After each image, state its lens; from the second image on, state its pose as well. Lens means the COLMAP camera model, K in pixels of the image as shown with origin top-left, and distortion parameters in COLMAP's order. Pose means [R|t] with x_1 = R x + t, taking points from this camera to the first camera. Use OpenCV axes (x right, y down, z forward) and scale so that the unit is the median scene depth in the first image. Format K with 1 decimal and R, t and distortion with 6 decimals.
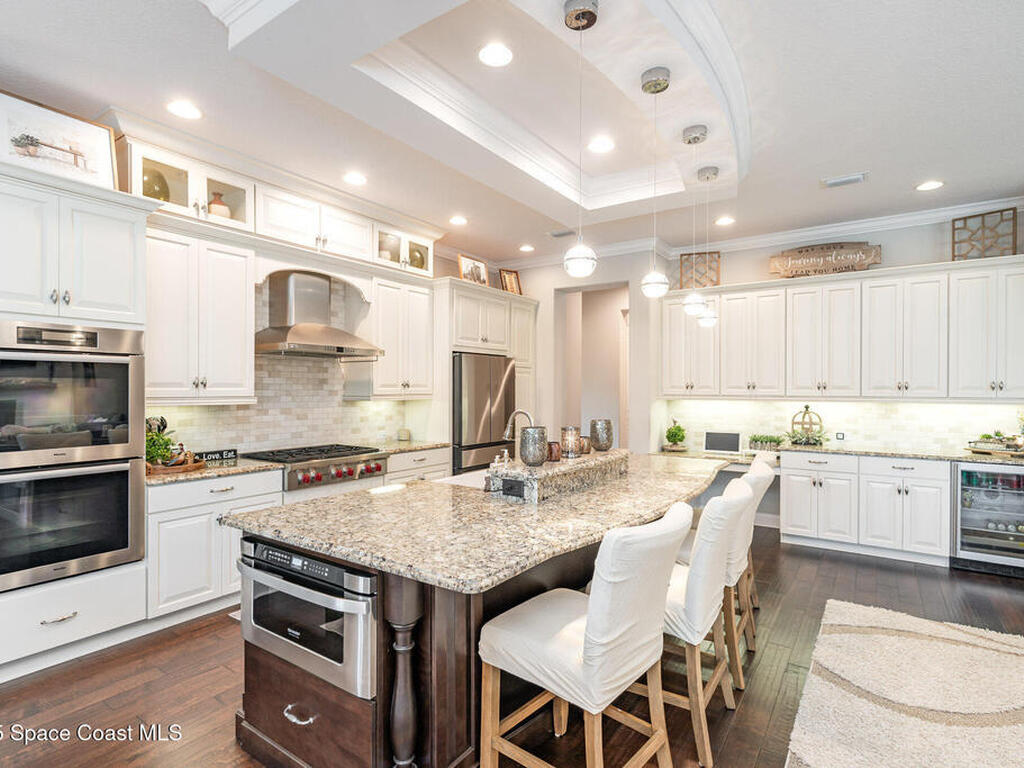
lens RADIAL K [[525.8, 0, 515.6], [0, 525.8, 390.8], [0, 0, 1]] dist [-0.008113, 0.001803]
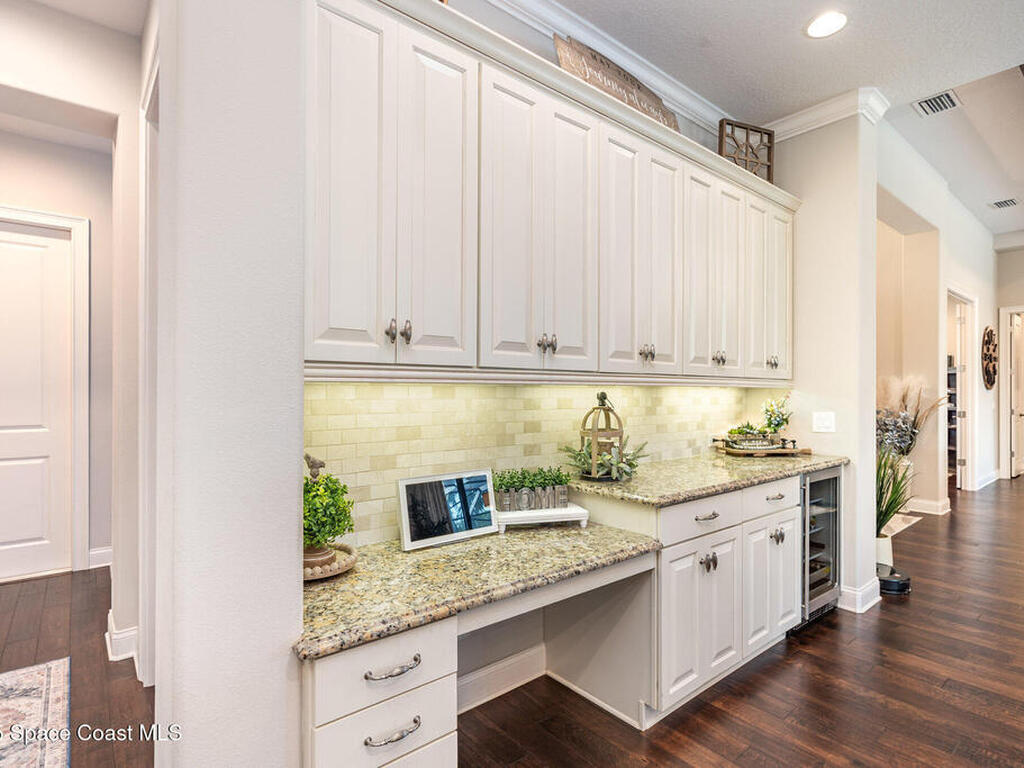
lens RADIAL K [[529.2, 0, 513.8], [0, 529.2, 391.0], [0, 0, 1]] dist [0.000007, -0.000194]
pose [[0.281545, 0.001183, 0.959547, 0.092304], [0.004100, 0.999989, -0.002436, 0.029200], [-0.959539, 0.004620, 0.281537, 1.049573]]
